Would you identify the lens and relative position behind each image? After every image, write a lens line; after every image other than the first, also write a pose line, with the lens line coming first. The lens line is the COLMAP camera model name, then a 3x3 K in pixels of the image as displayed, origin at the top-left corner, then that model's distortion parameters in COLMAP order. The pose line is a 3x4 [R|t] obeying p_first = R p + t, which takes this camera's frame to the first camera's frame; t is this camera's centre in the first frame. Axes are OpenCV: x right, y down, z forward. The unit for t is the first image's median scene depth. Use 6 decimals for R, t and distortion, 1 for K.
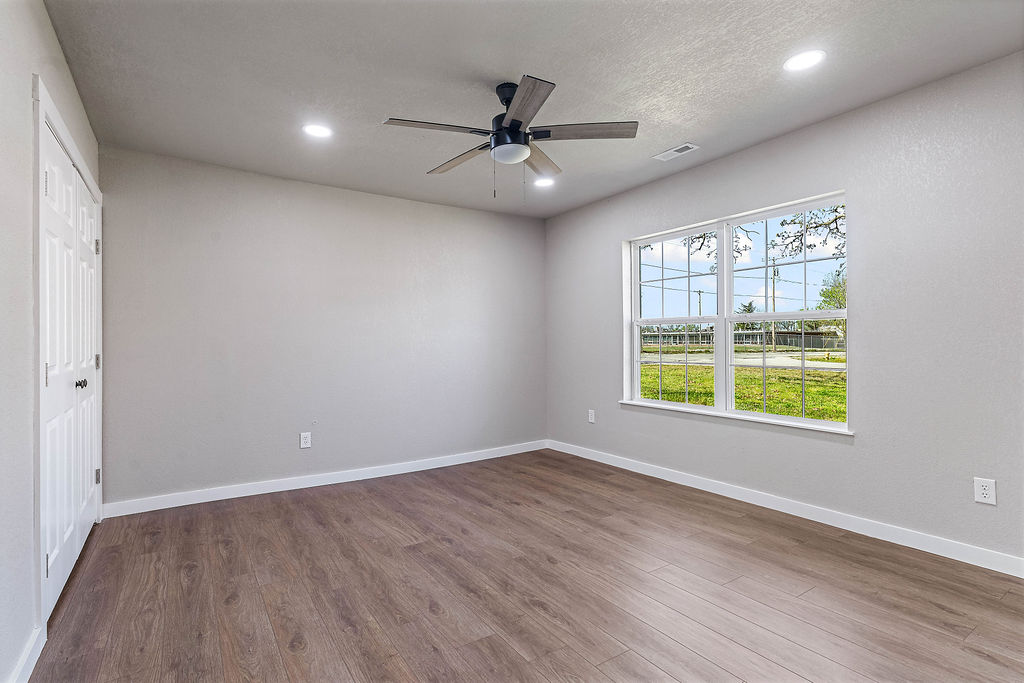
lens RADIAL K [[512.5, 0, 510.6], [0, 512.5, 342.4], [0, 0, 1]] dist [0.001335, -0.000200]
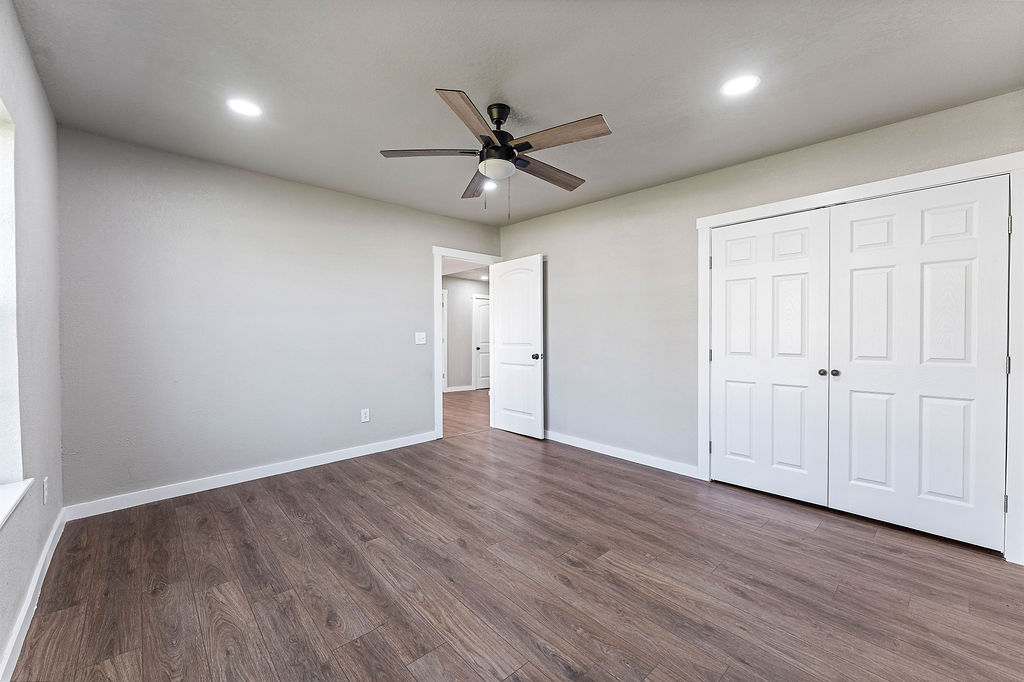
lens RADIAL K [[411.8, 0, 514.0], [0, 411.8, 338.4], [0, 0, 1]] dist [-0.001757, 0.000199]
pose [[-0.987734, 0.007383, -0.155971, 0.093275], [0.005021, 0.999867, 0.015531, -0.023903], [0.156065, 0.014558, -0.987639, 1.679402]]
